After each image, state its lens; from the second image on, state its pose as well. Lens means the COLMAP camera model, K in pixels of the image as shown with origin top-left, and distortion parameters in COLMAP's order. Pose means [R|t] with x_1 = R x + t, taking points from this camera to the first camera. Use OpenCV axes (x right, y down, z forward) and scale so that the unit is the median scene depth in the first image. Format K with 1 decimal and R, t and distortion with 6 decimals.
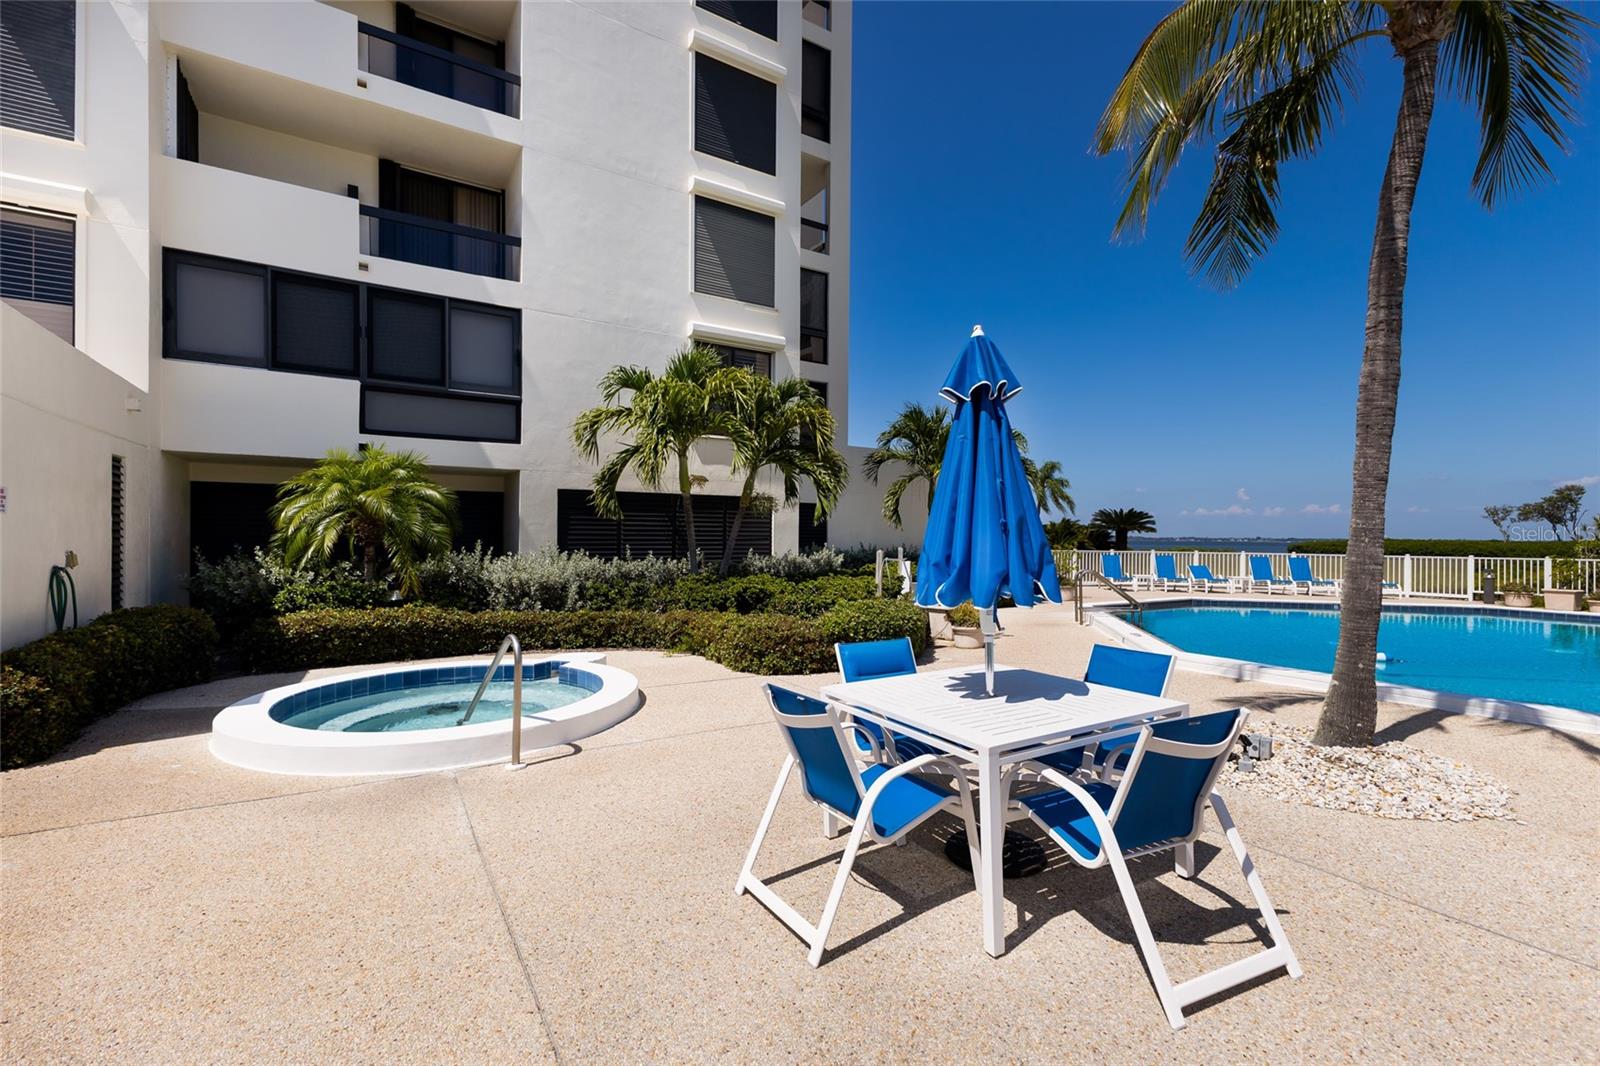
lens RADIAL K [[706.3, 0, 813.1], [0, 706.3, 534.0], [0, 0, 1]] dist [-0.001931, -0.001143]
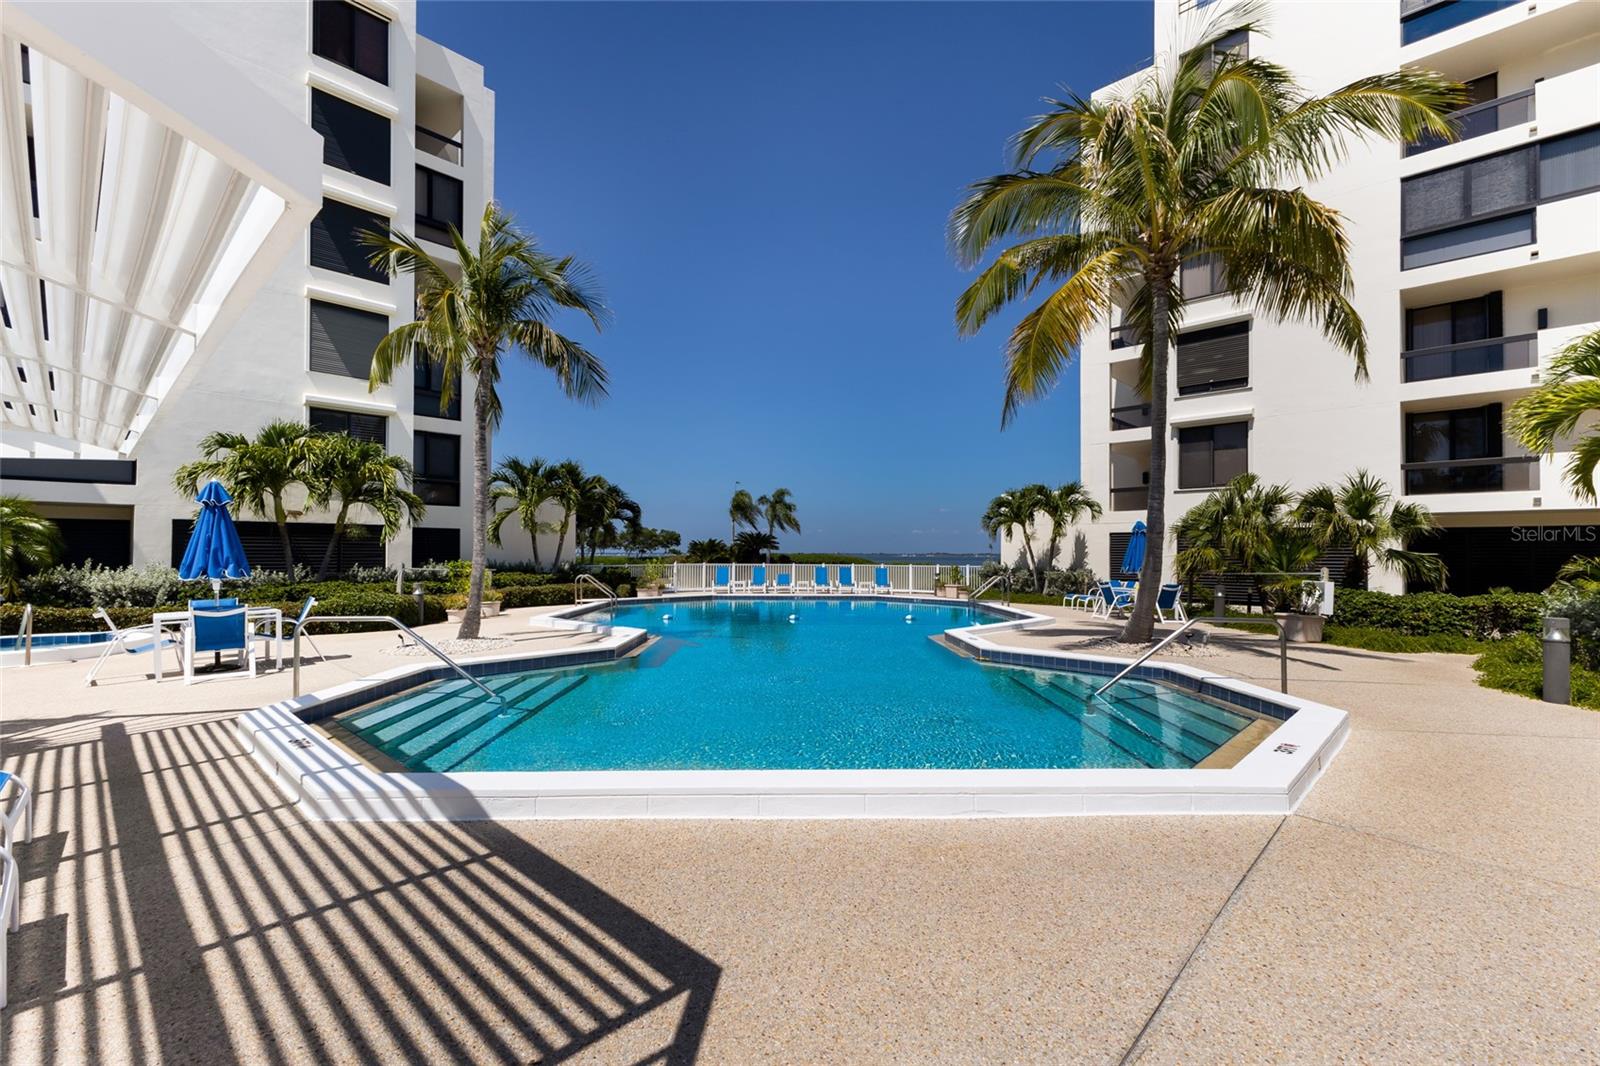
lens RADIAL K [[706.3, 0, 853.3], [0, 706.3, 543.0], [0, 0, 1]] dist [-0.001931, -0.001143]
pose [[0.961503, -0.001129, 0.274793, 0.447674], [0.004288, 0.999931, -0.010895, 0.000591], [-0.274762, 0.011653, 0.961442, -0.549622]]
